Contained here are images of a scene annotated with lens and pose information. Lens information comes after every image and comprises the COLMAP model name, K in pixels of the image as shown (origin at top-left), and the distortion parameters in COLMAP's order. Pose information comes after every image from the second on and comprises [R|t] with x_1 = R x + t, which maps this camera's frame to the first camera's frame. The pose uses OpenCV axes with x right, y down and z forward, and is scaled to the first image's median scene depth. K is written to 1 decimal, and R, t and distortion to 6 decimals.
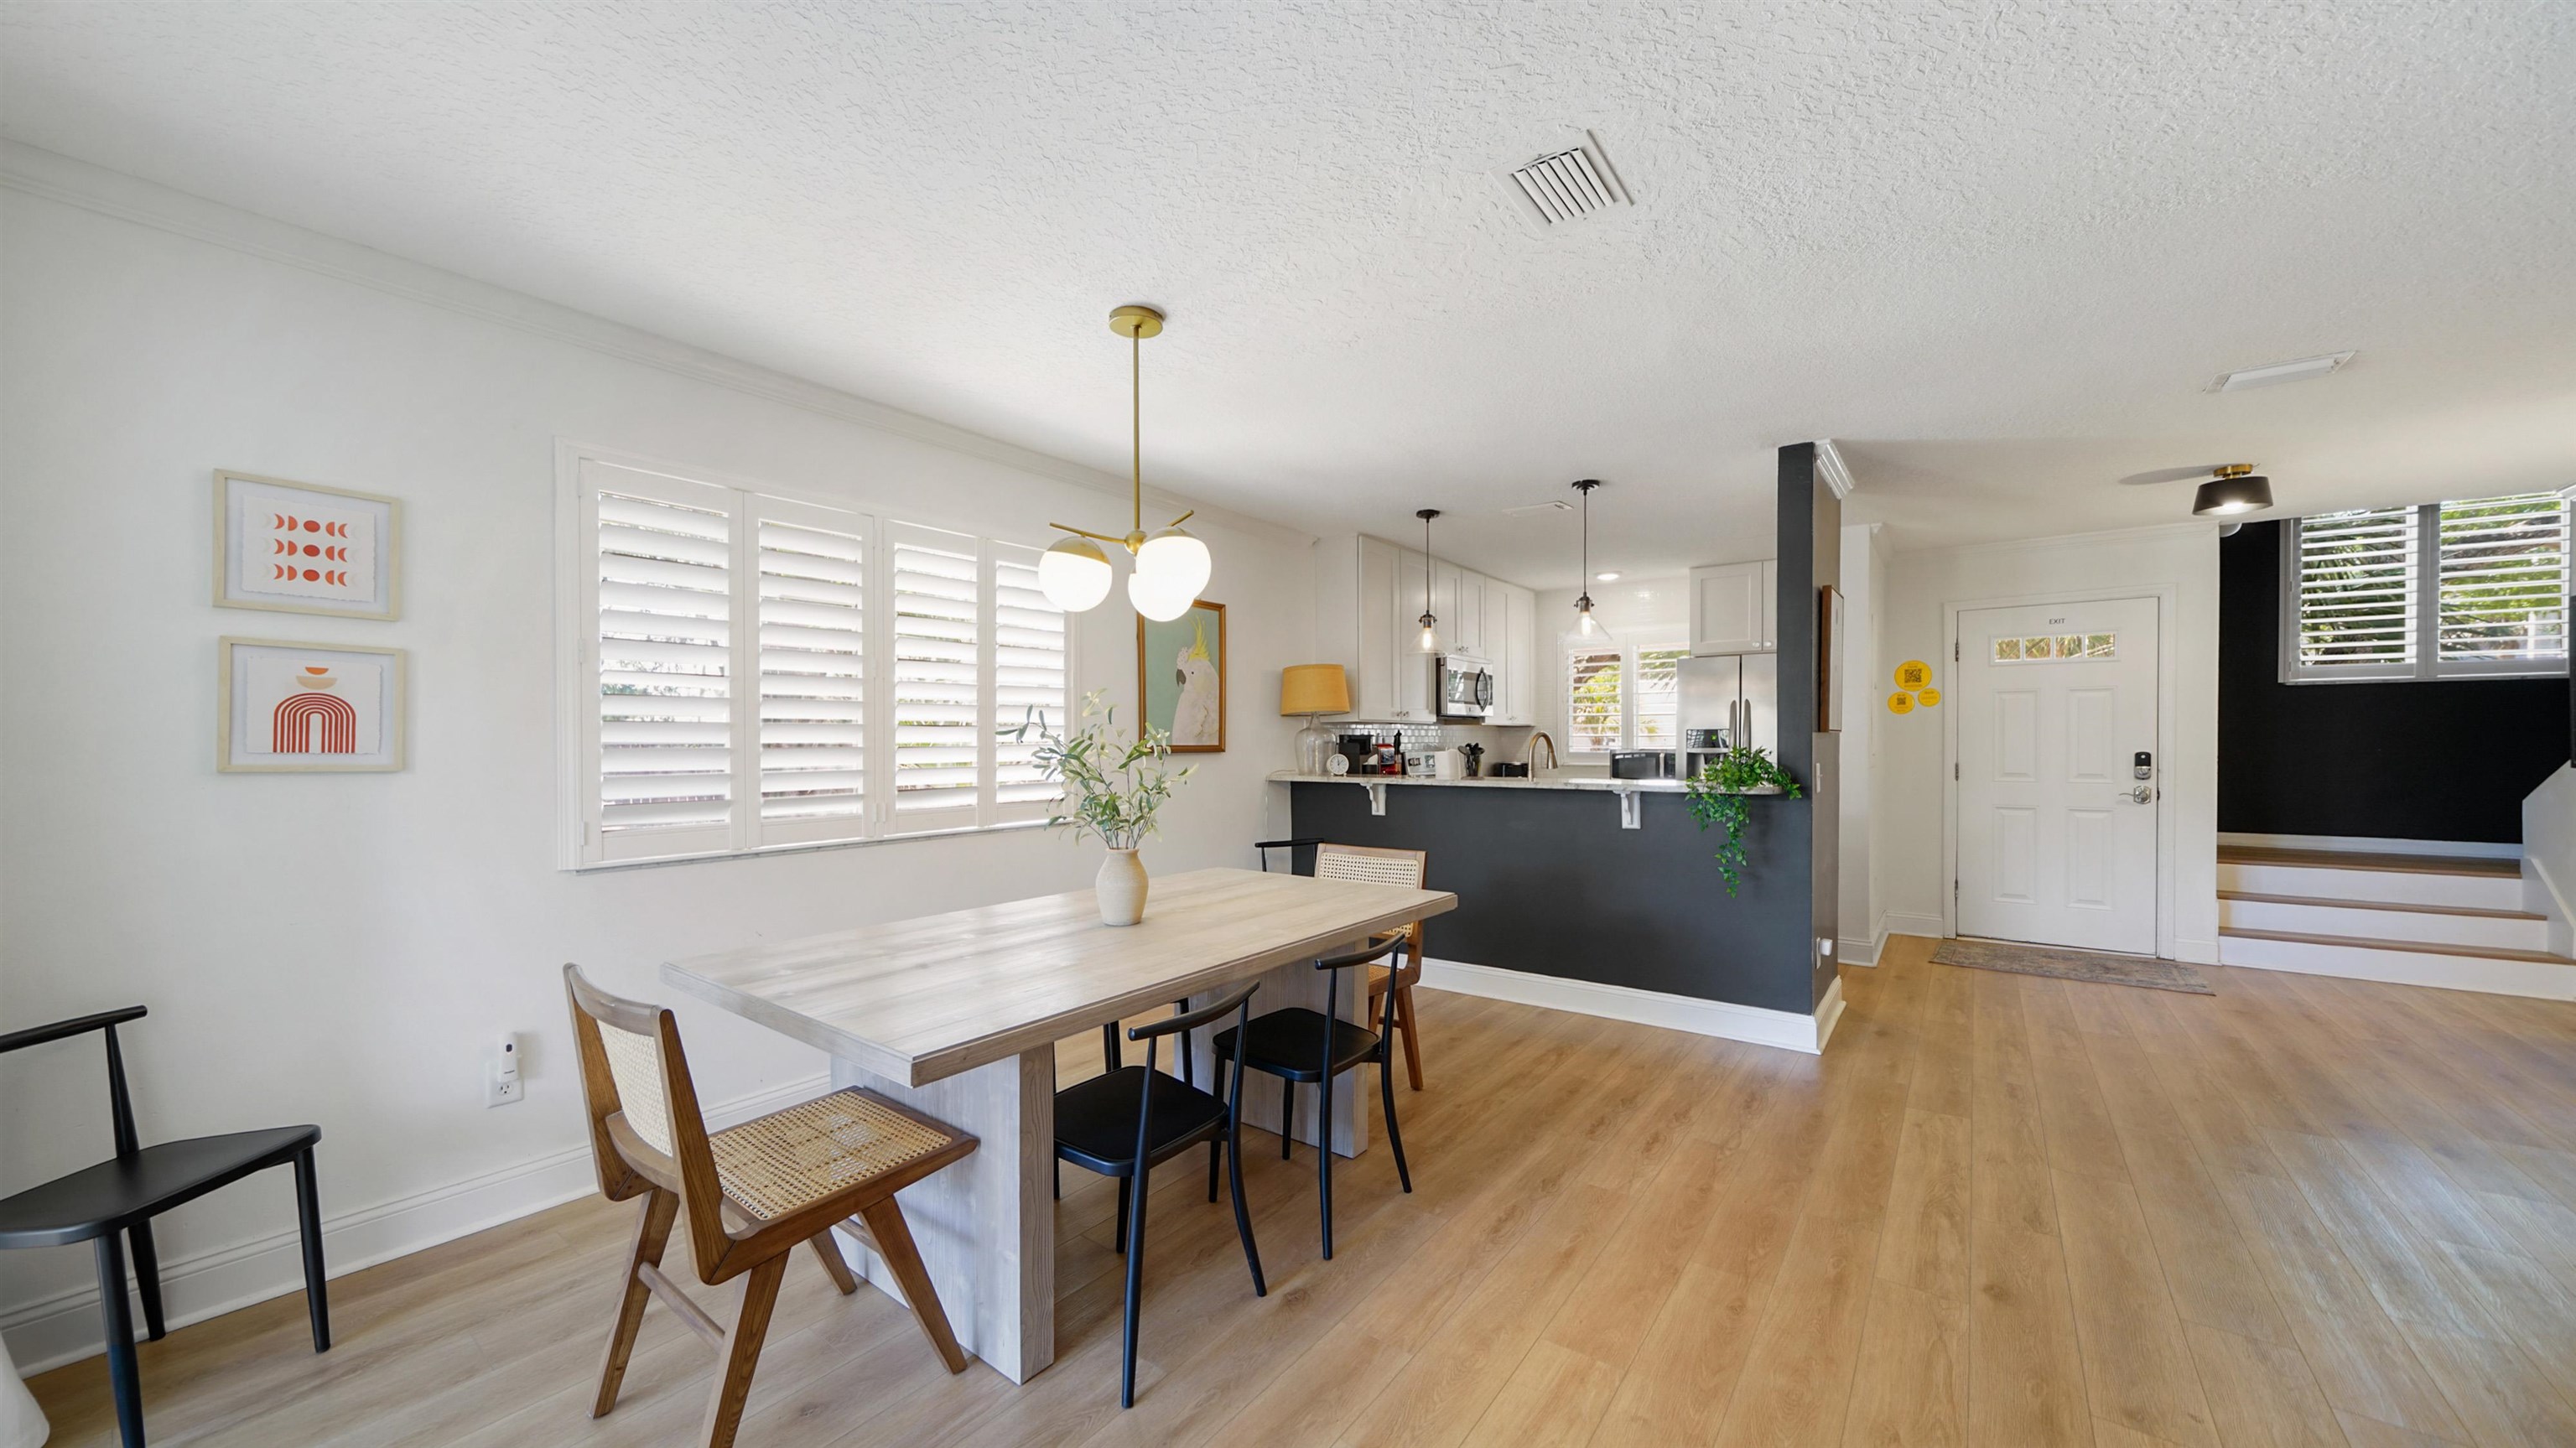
lens RADIAL K [[895.8, 0, 1275.9], [0, 895.8, 743.8], [0, 0, 1]] dist [-0.002371, -0.000579]
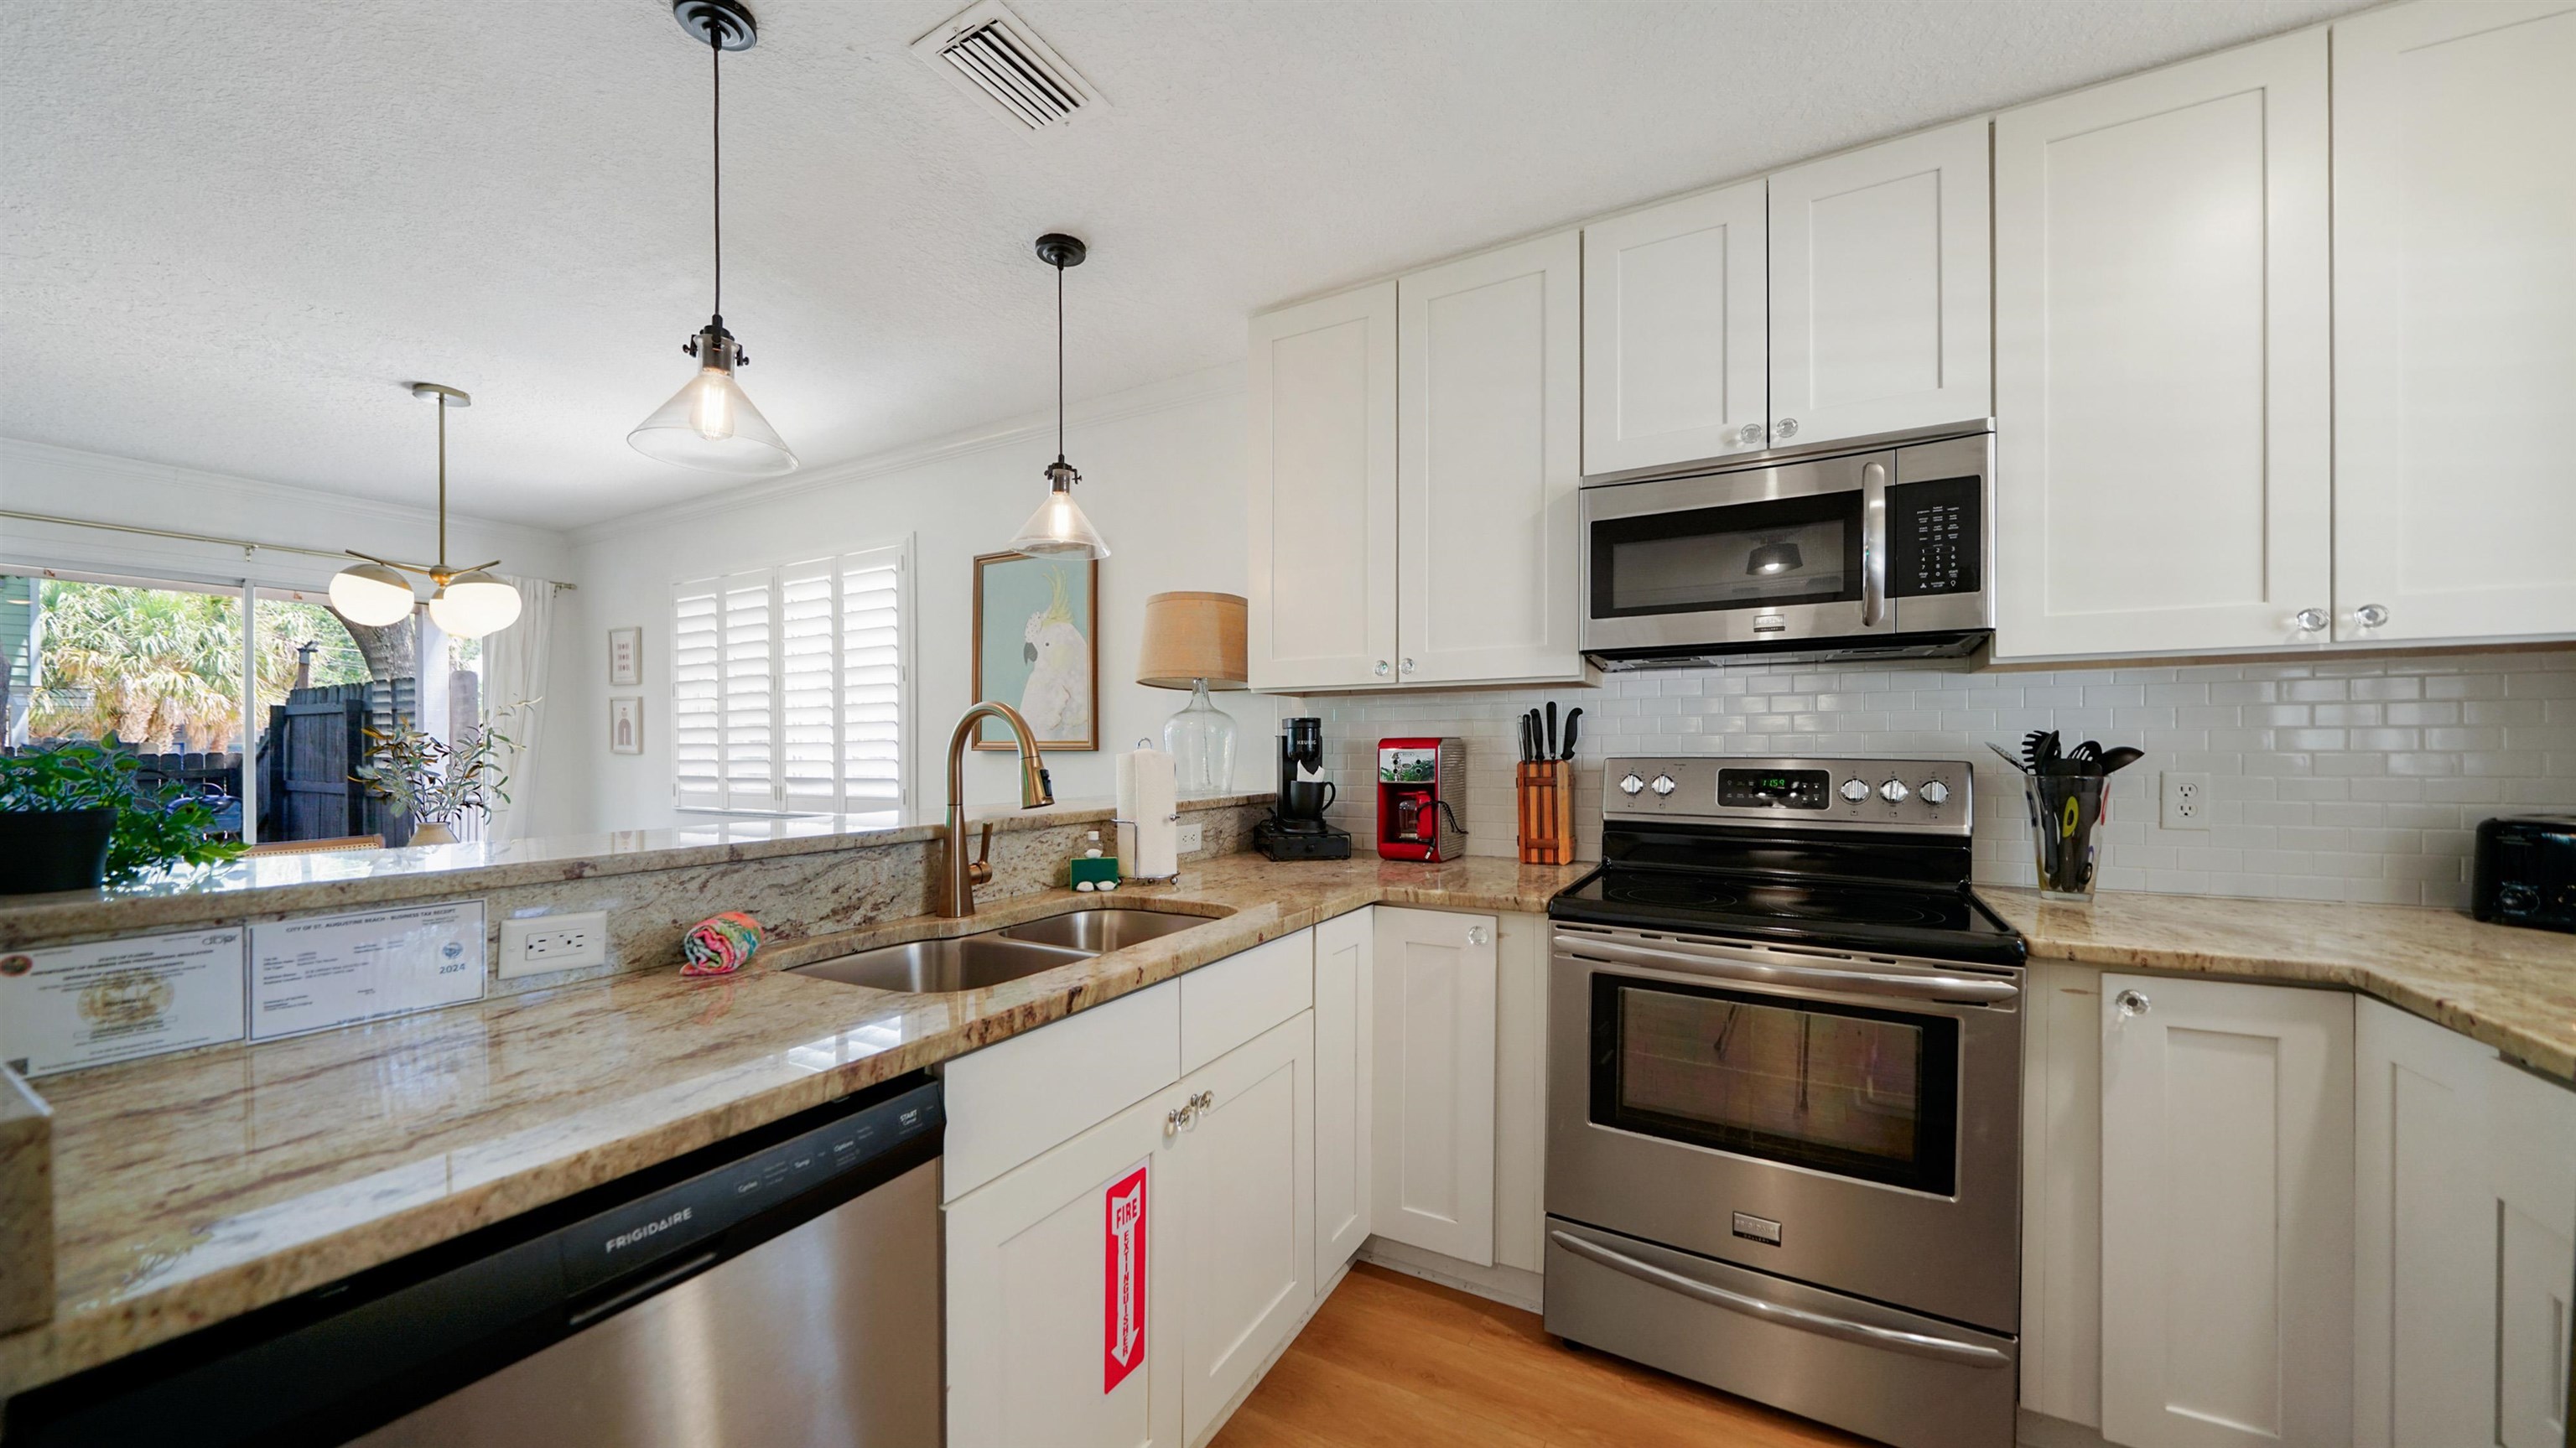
lens RADIAL K [[895.8, 0, 1283.0], [0, 895.8, 747.2], [0, 0, 1]] dist [-0.002371, -0.000579]
pose [[0.150652, 0.004856, -0.988575, 0.604278], [0.001320, 0.999986, 0.005114, 0.002519], [0.988586, -0.002076, 0.150644, 0.966892]]
